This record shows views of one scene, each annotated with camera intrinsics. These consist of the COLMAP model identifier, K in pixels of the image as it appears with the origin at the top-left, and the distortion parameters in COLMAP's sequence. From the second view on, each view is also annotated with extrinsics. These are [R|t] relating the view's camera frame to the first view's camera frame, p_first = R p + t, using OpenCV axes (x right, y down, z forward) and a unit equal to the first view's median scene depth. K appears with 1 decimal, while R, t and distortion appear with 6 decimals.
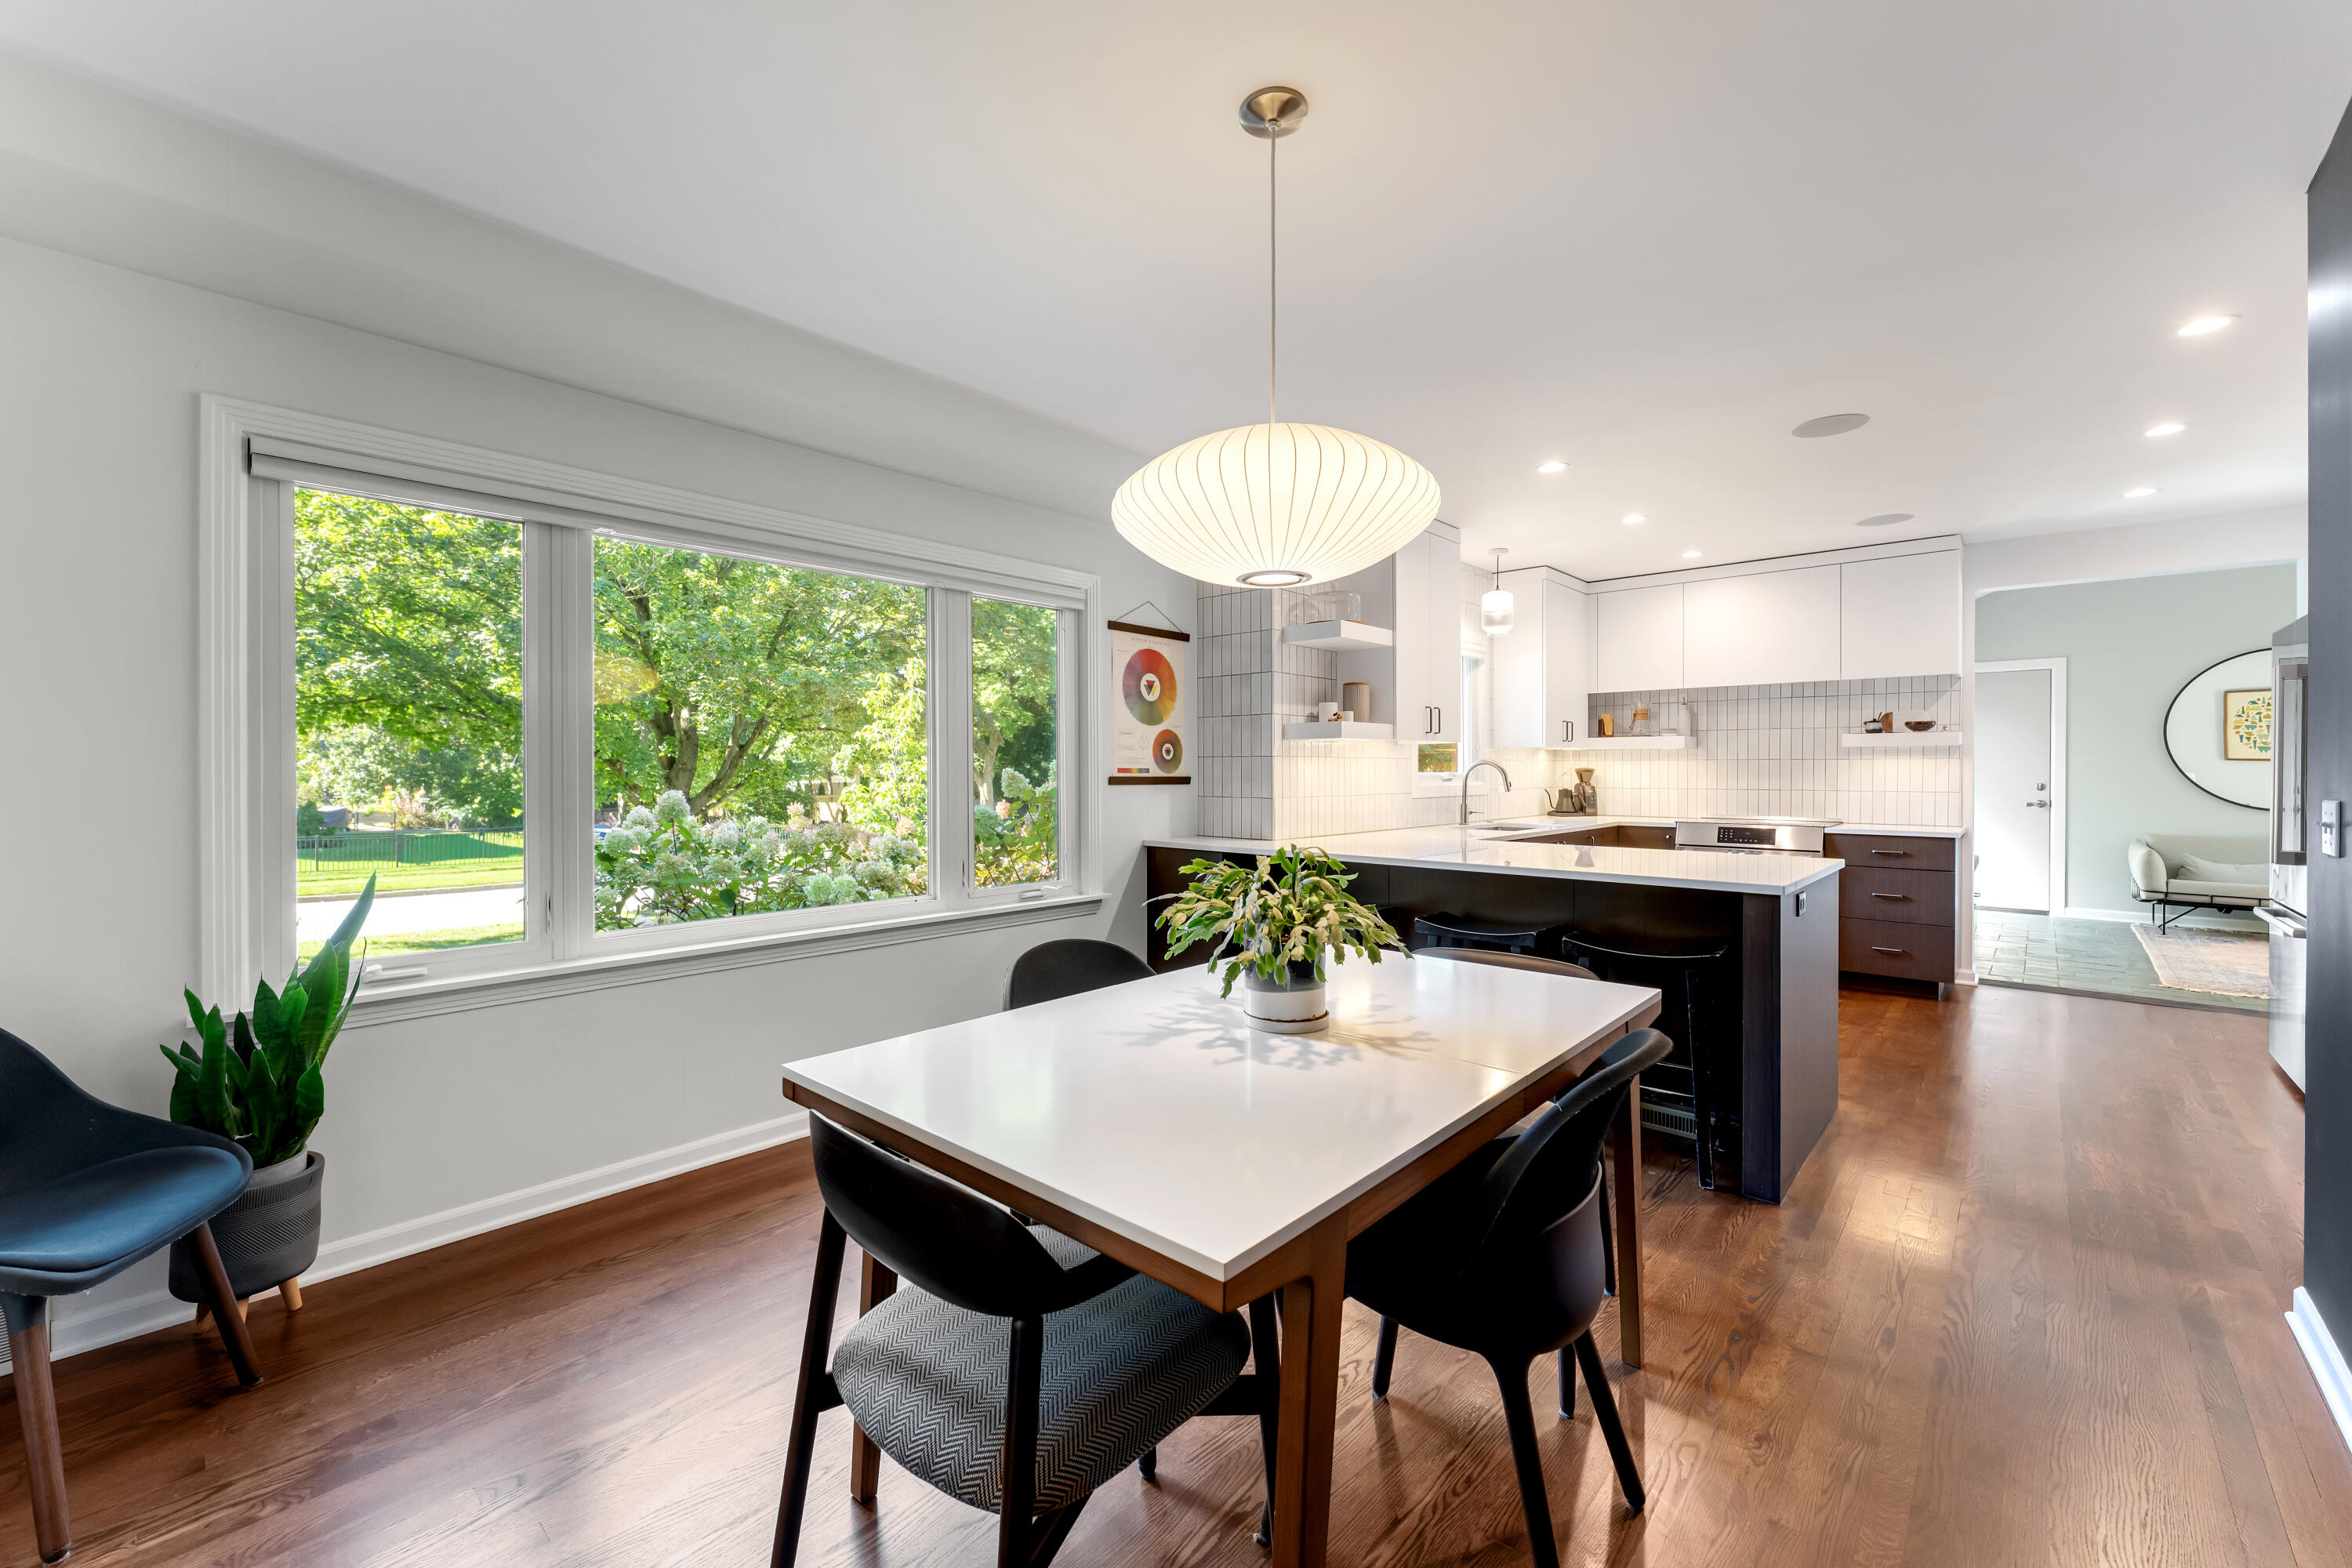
lens RADIAL K [[937.0, 0, 1176.0], [0, 937.0, 784.0], [0, 0, 1]] dist [0.001500, 0.000031]
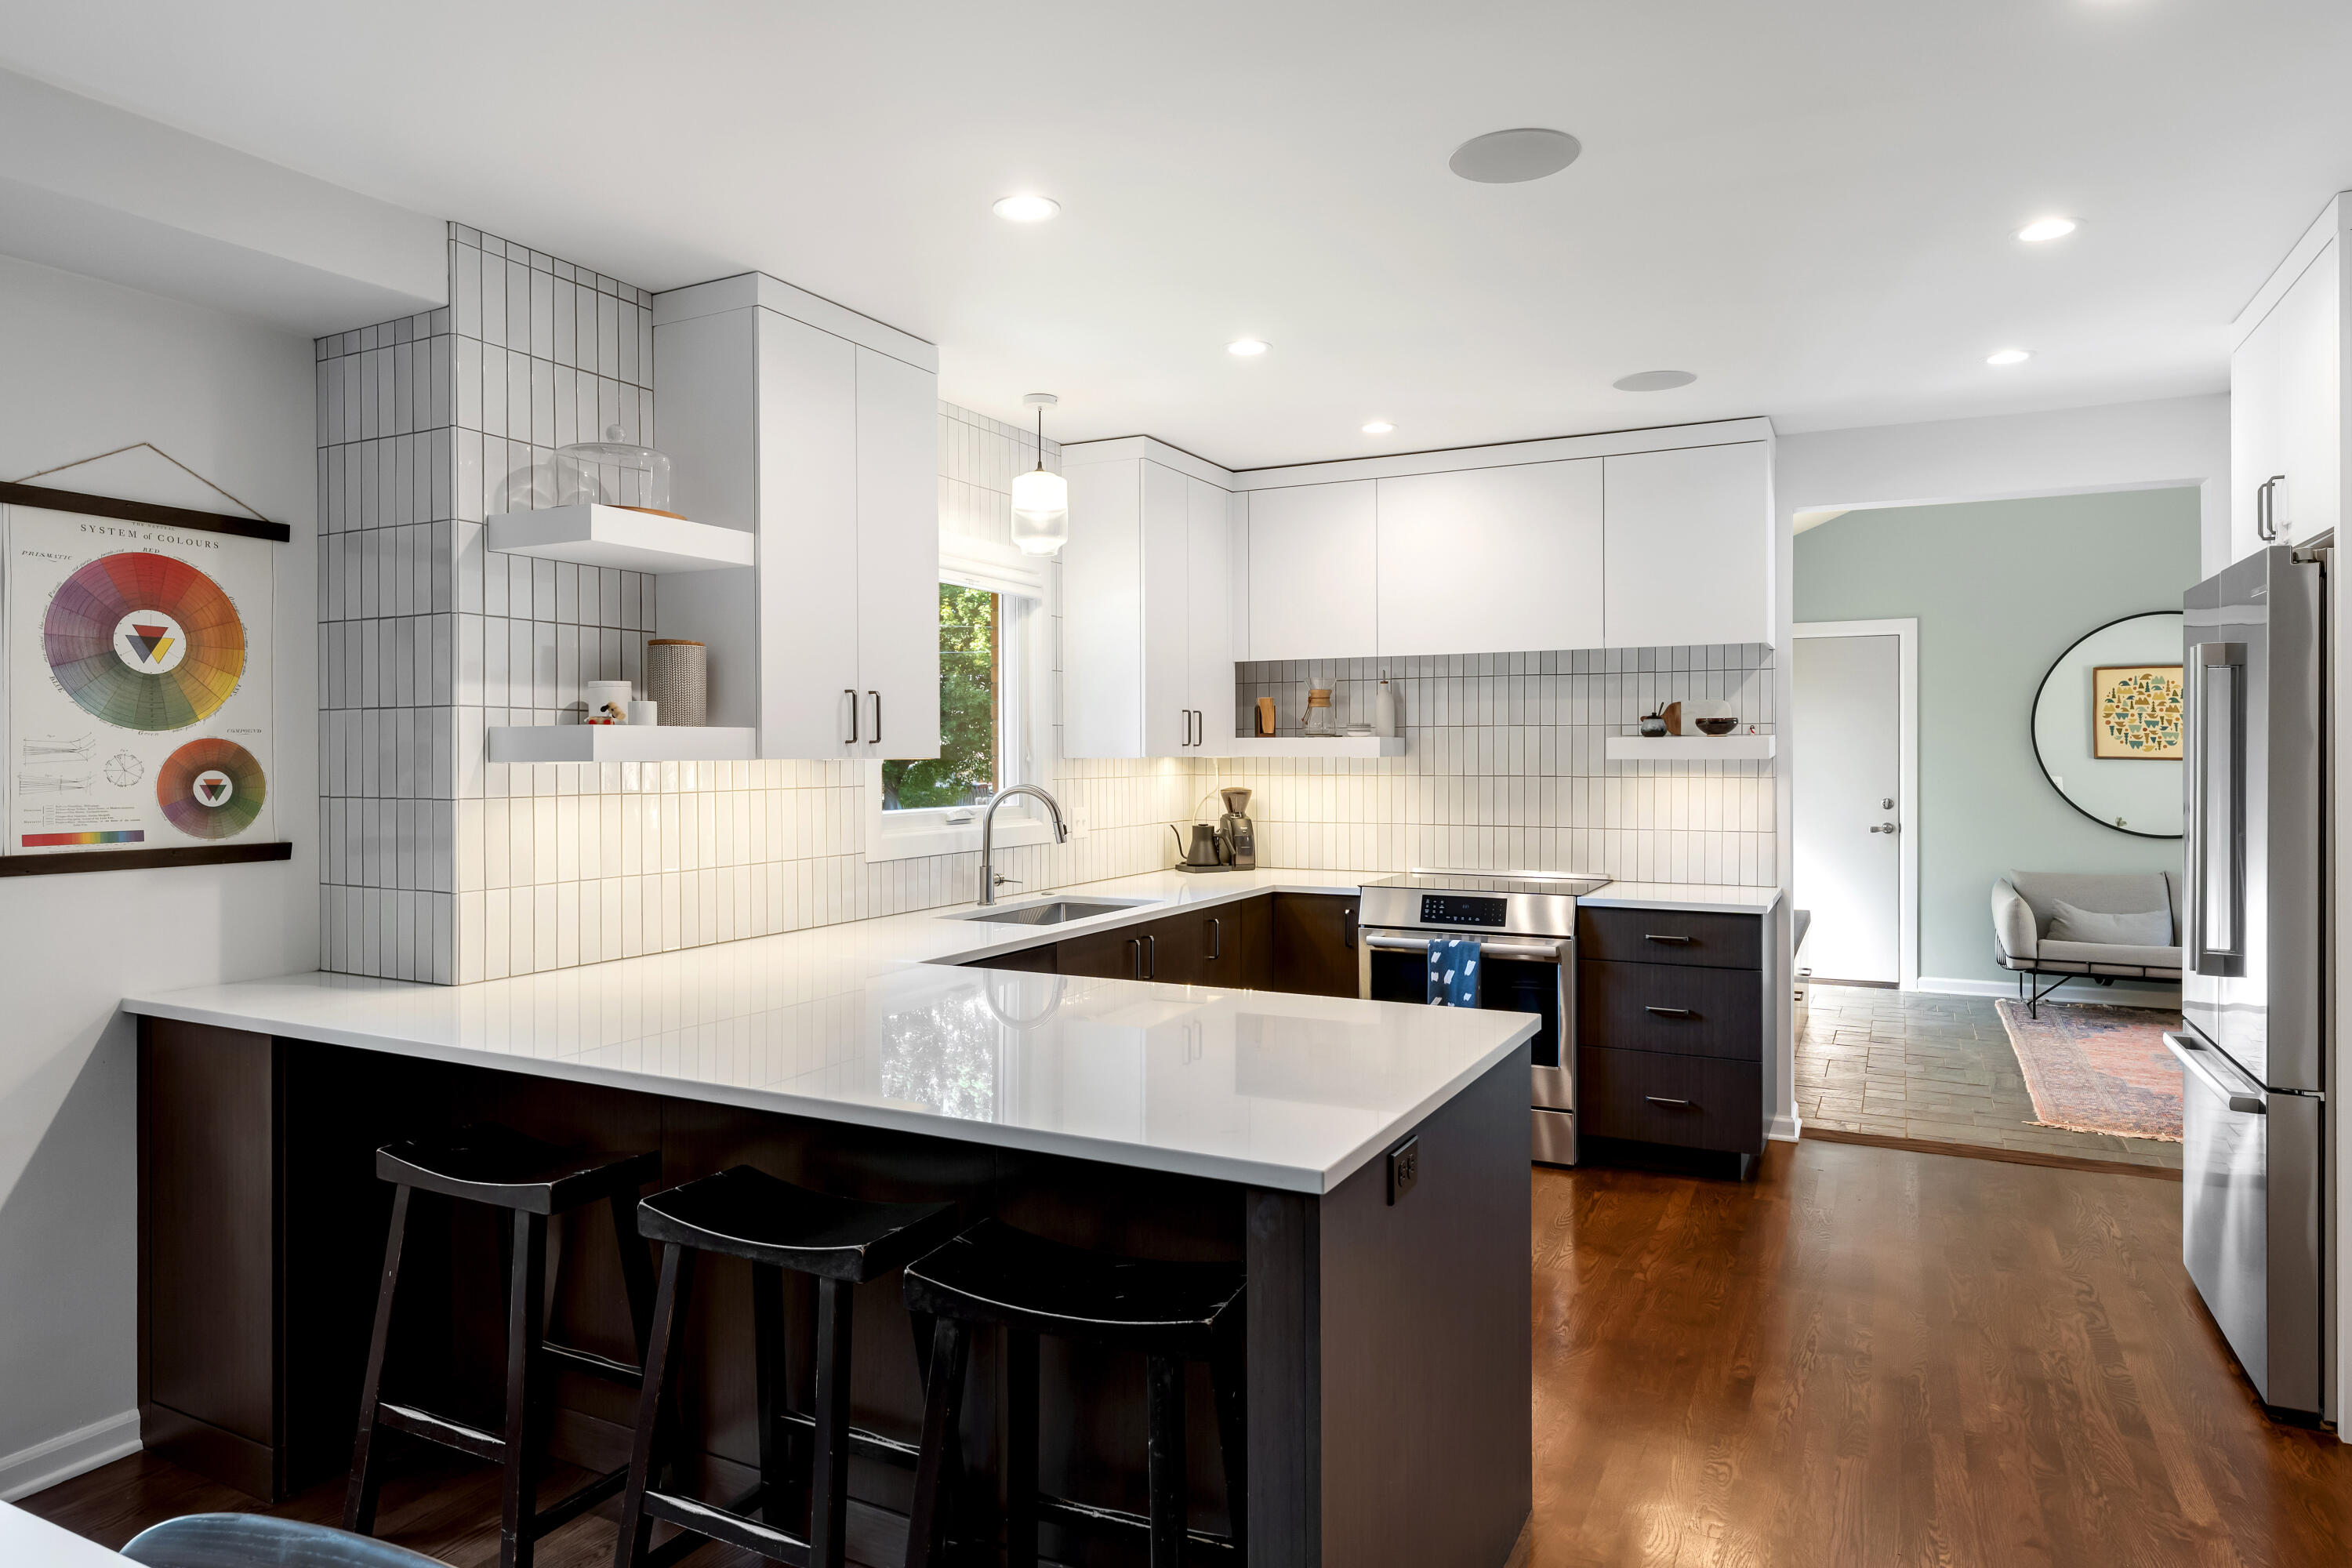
lens RADIAL K [[1400.1, 0, 1145.0], [0, 1400.1, 775.3], [0, 0, 1]] dist [0.003464, 0.000098]
pose [[0.968433, -0.004453, 0.249234, 0.194879], [0.004805, 0.999988, -0.000805, -0.029694], [-0.249227, 0.001977, 0.968443, 0.197301]]
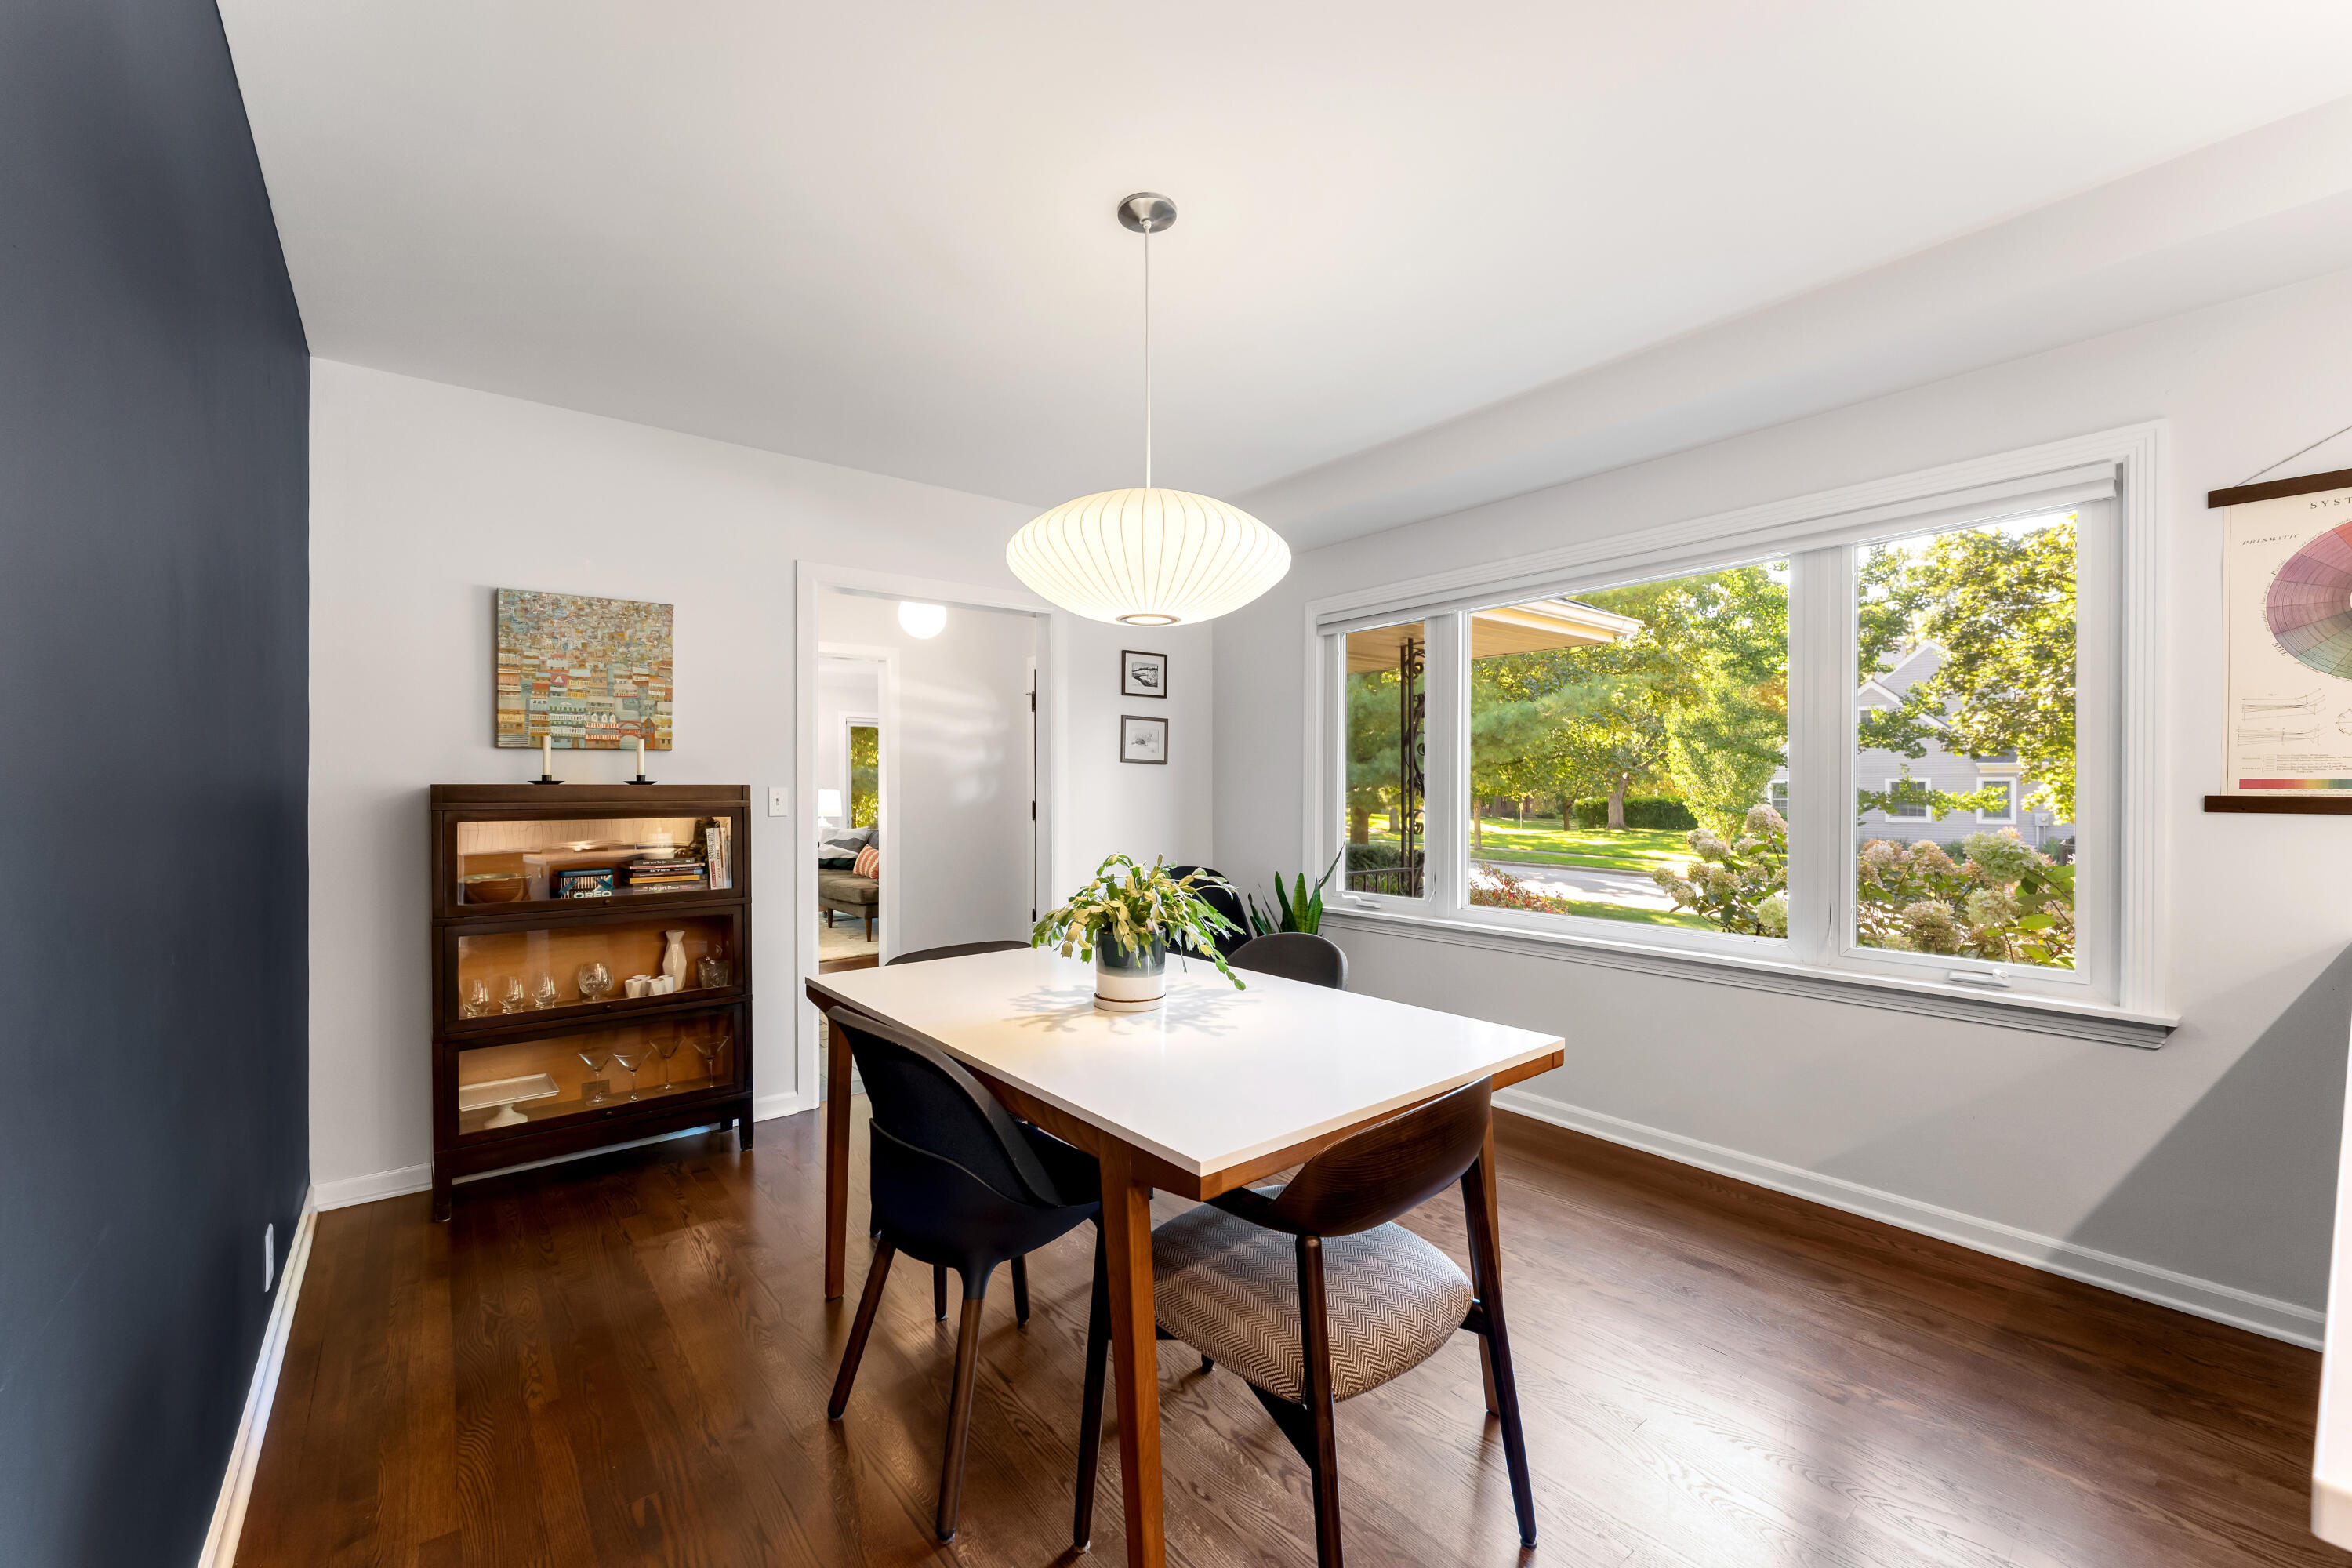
lens RADIAL K [[937.0, 0, 1176.0], [0, 937.0, 784.0], [0, 0, 1]] dist [0.001500, 0.000031]
pose [[-0.160770, 0.007553, -0.986963, 0.386374], [-0.009907, 0.999908, 0.009265, -0.009404], [0.986942, 0.011267, -0.160680, 0.379875]]
